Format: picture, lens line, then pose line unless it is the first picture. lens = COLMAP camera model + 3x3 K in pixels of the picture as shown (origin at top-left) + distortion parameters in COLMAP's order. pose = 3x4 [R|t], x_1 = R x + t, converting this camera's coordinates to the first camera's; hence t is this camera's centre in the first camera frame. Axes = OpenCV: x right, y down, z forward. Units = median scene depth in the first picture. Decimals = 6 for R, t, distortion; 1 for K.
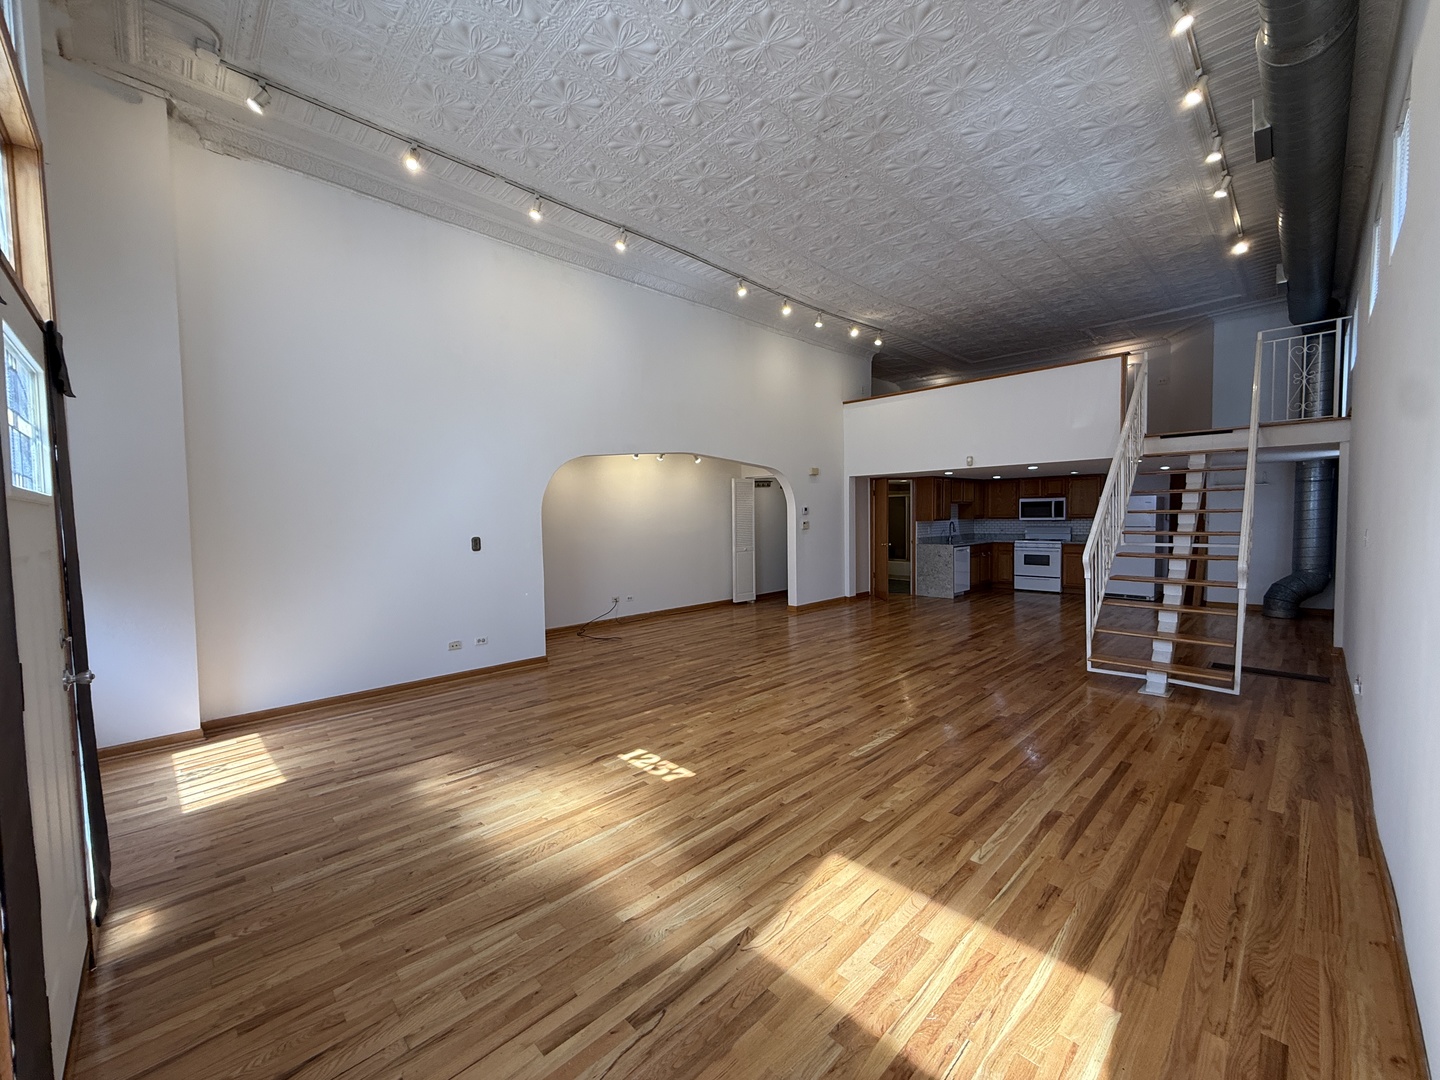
lens RADIAL K [[573.4, 0, 717.1], [0, 573.4, 539.0], [0, 0, 1]] dist [-0.000249, -0.000062]
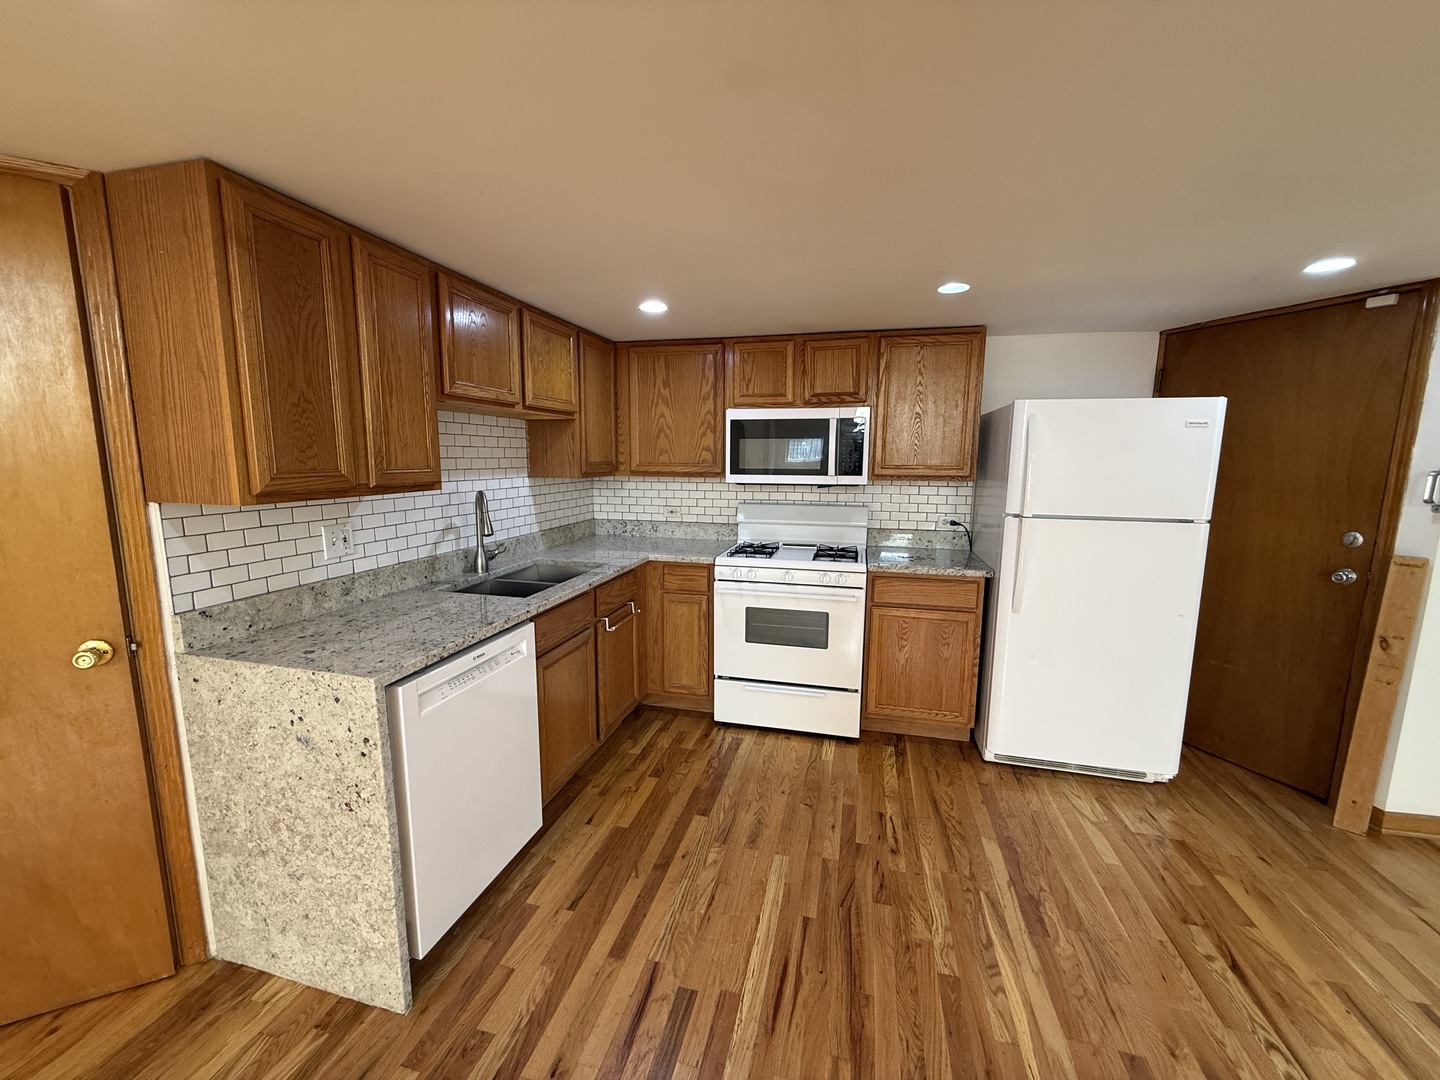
lens RADIAL K [[573.4, 0, 716.0], [0, 573.4, 540.6], [0, 0, 1]] dist [-0.000249, -0.000062]
pose [[0.853853, -0.057443, 0.517335, 0.594587], [0.004455, 0.994662, 0.103090, -0.054458], [-0.520495, -0.085718, 0.849551, 1.209857]]
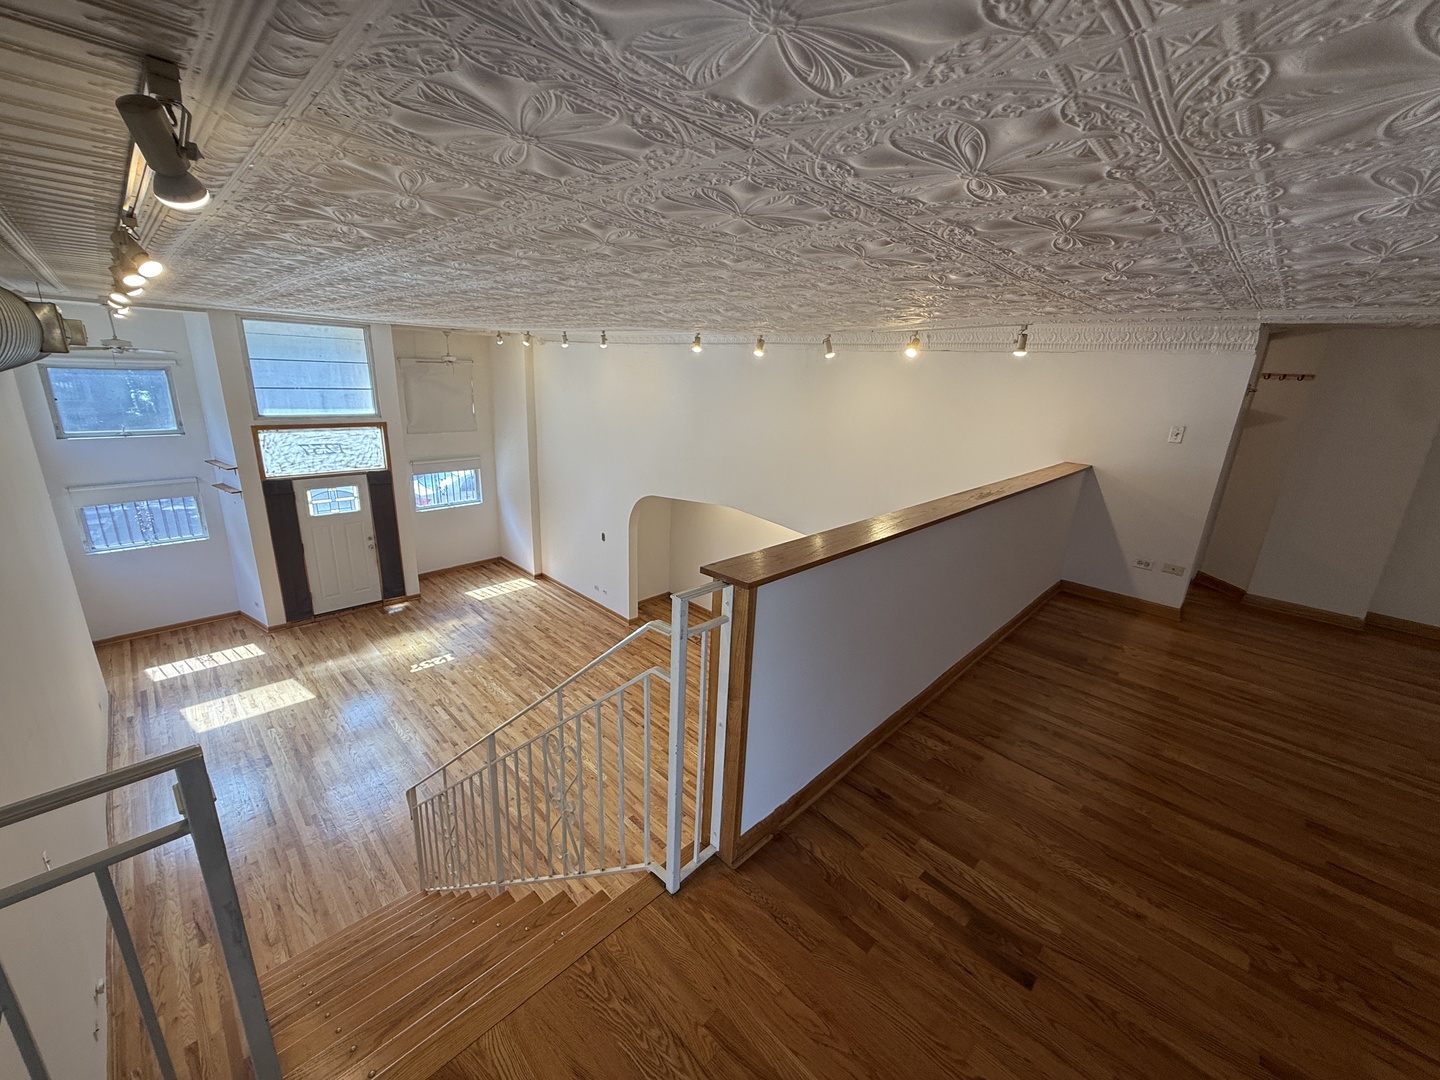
lens RADIAL K [[573.4, 0, 713.8], [0, 573.4, 539.7], [0, 0, 1]] dist [-0.000249, -0.000062]
pose [[0.019251, 0.303141, -0.952751, 0.952451], [-0.090357, 0.949556, 0.300299, -0.414812], [0.995723, 0.080307, 0.045671, 0.998153]]
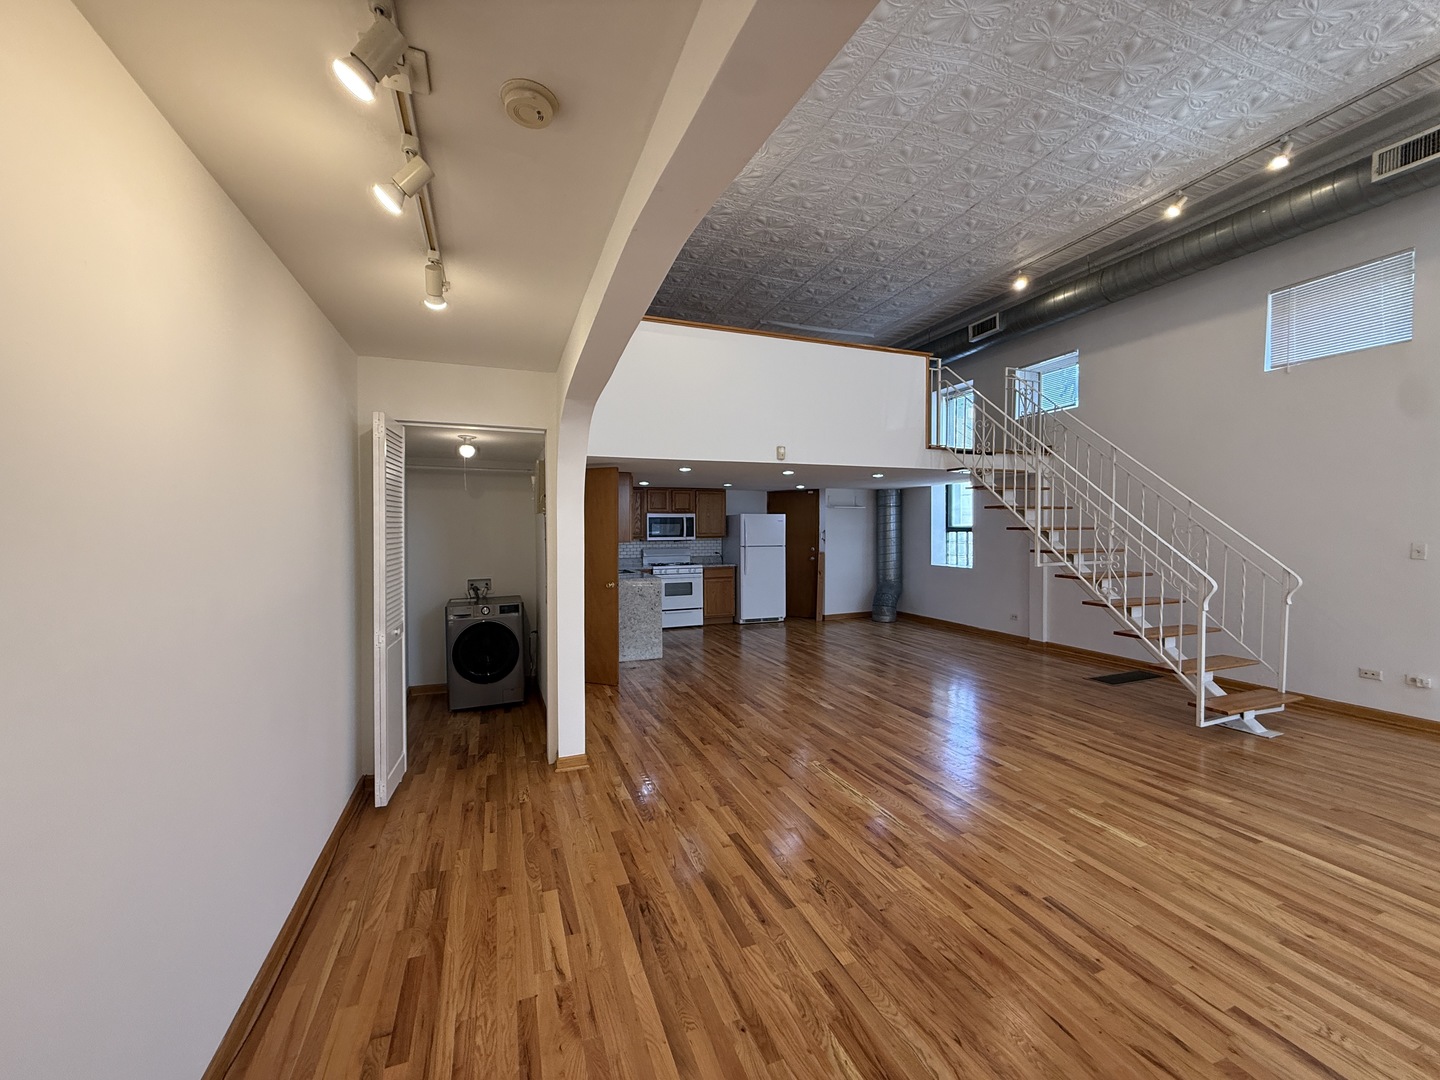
lens RADIAL K [[573.4, 0, 713.4], [0, 573.4, 538.1], [0, 0, 1]] dist [-0.000249, -0.000062]
pose [[0.394413, -0.001976, 0.918931, -0.260282], [0.038305, 0.999164, -0.014293, -0.034313], [-0.918134, 0.040837, 0.394159, 0.977946]]
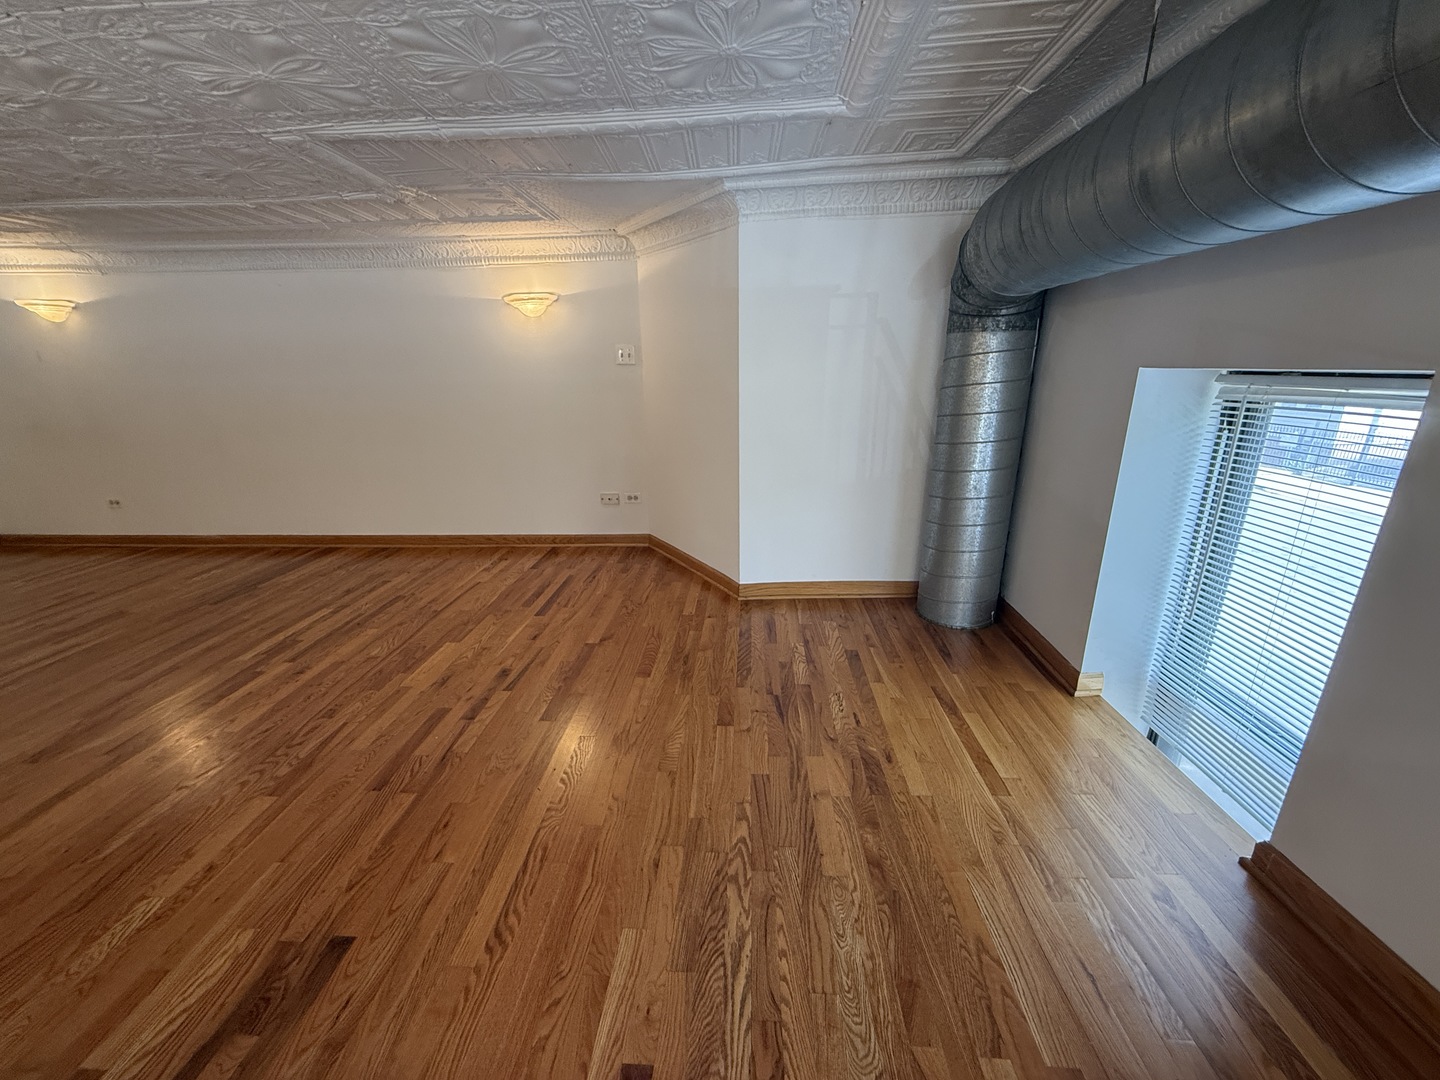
lens RADIAL K [[573.4, 0, 714.7], [0, 573.4, 538.4], [0, 0, 1]] dist [-0.000249, -0.000062]
pose [[0.732046, -0.193820, 0.653103, 0.781924], [0.032690, 0.967565, 0.250500, -0.358799], [-0.680471, -0.162027, 0.714637, 0.954173]]
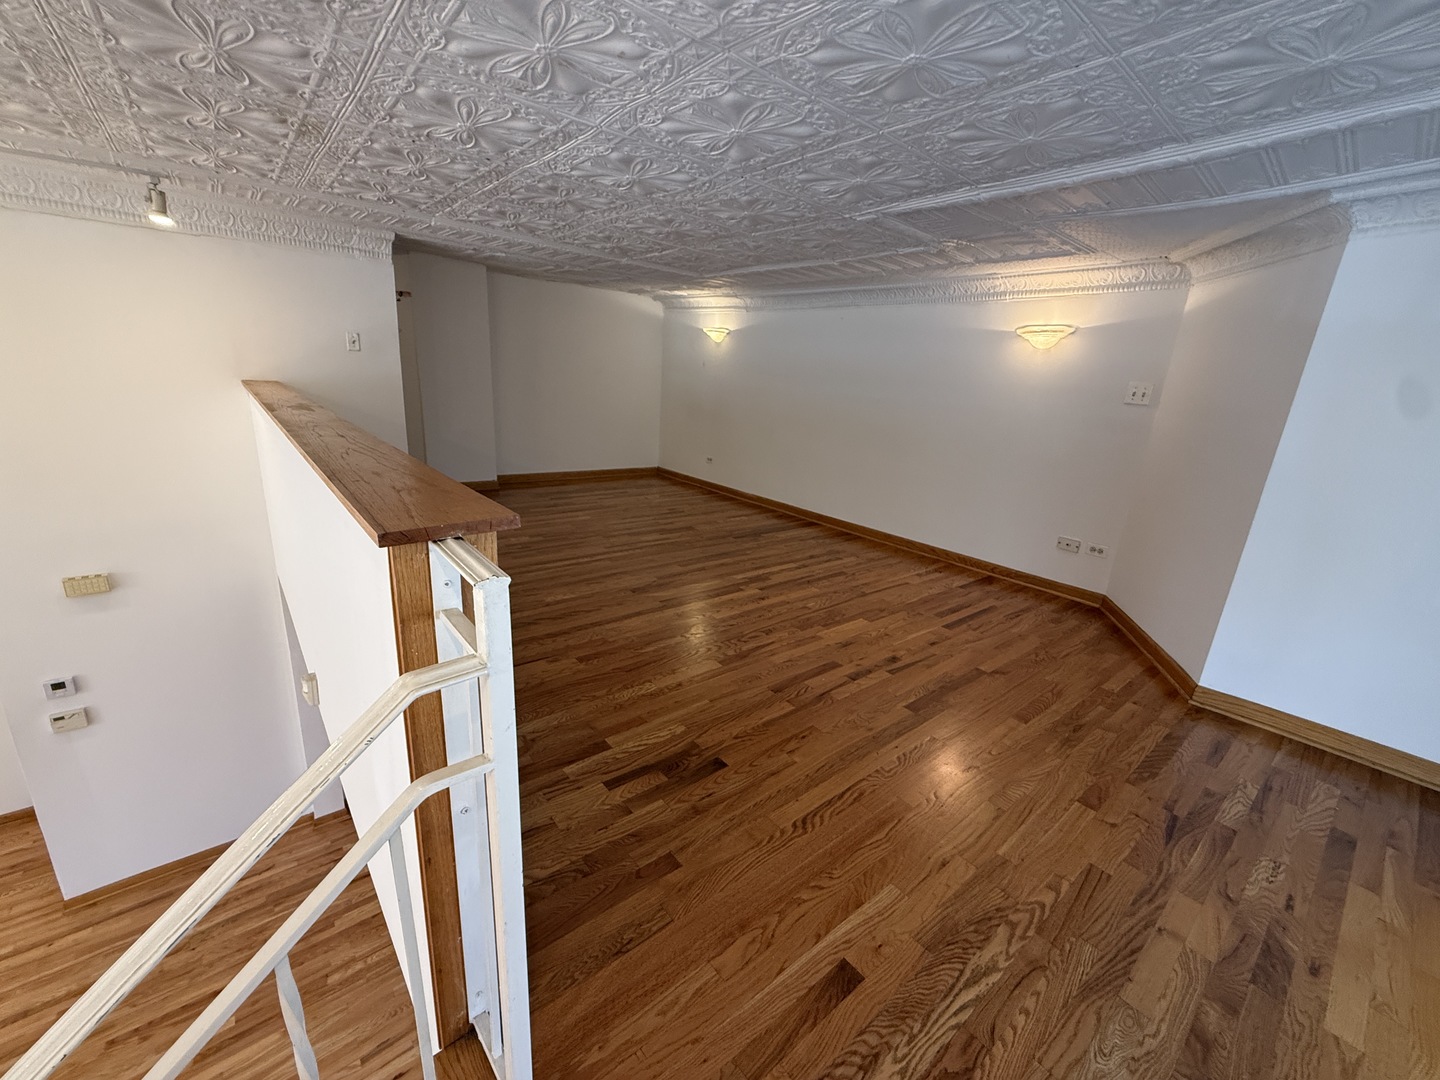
lens RADIAL K [[573.4, 0, 715.4], [0, 573.4, 538.8], [0, 0, 1]] dist [-0.000249, -0.000062]
pose [[0.993657, 0.099266, -0.052837, 0.790836], [-0.084090, 0.967872, 0.236965, -0.359980], [0.074662, -0.231019, 0.970080, 0.903510]]
